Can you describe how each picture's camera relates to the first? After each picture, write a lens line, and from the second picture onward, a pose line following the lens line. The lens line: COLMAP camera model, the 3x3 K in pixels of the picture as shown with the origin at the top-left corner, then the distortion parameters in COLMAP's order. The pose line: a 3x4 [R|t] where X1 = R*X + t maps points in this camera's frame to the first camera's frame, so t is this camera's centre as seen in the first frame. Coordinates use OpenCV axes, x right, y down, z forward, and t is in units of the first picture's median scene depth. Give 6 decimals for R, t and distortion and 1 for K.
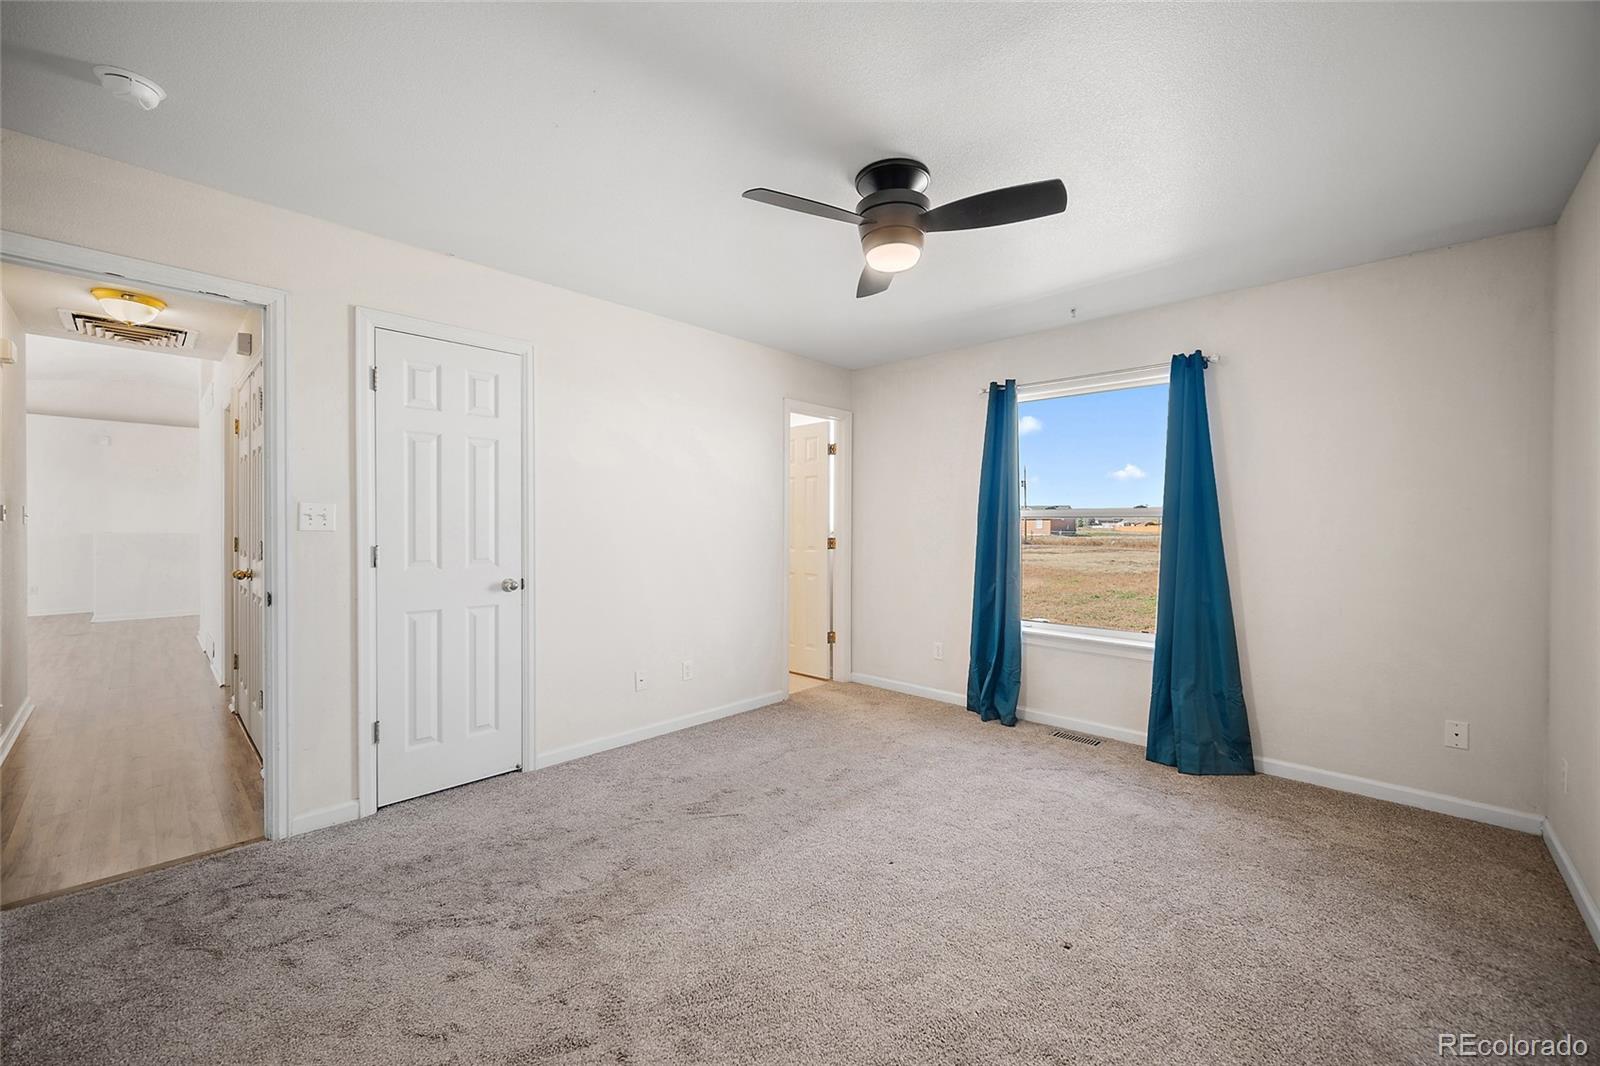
lens RADIAL K [[642.0, 0, 798.1], [0, 642.0, 533.8], [0, 0, 1]] dist [-0.004016, -0.000175]
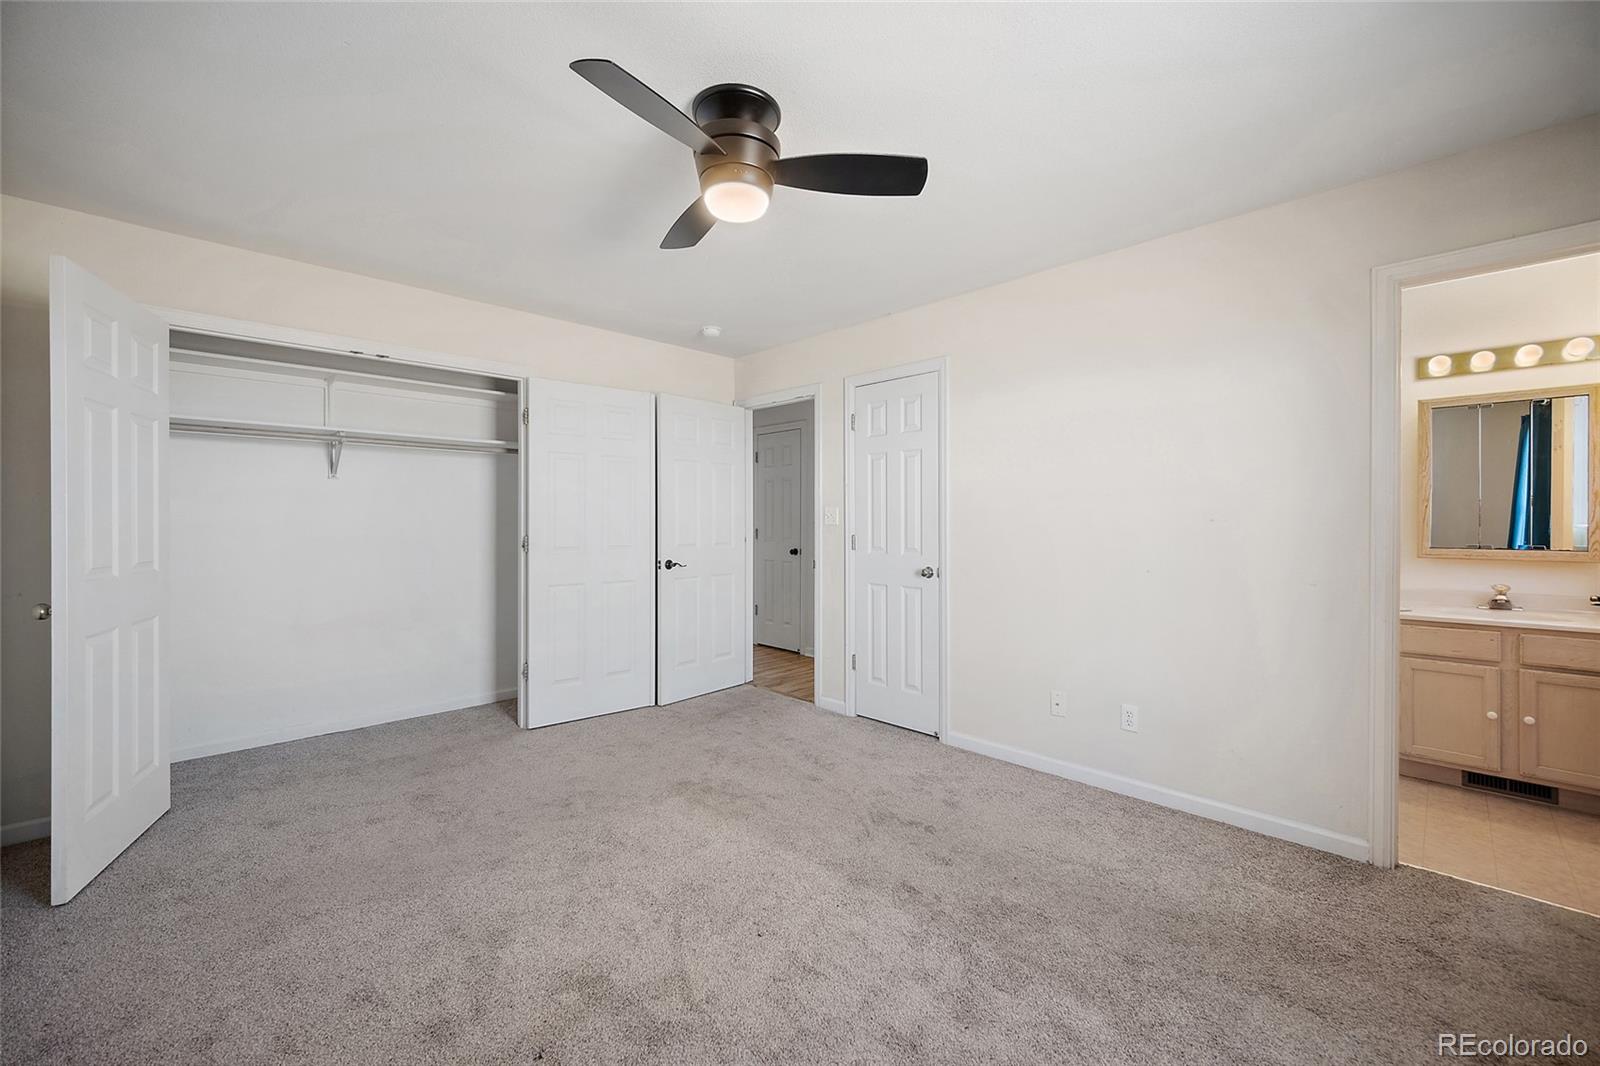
lens RADIAL K [[642.0, 0, 798.8], [0, 642.0, 524.7], [0, 0, 1]] dist [-0.004016, -0.000175]
pose [[-0.034917, 0.000918, -0.999390, 0.664001], [-0.012490, 0.999921, 0.001355, -0.004707], [0.999312, 0.012530, -0.034903, 0.747547]]
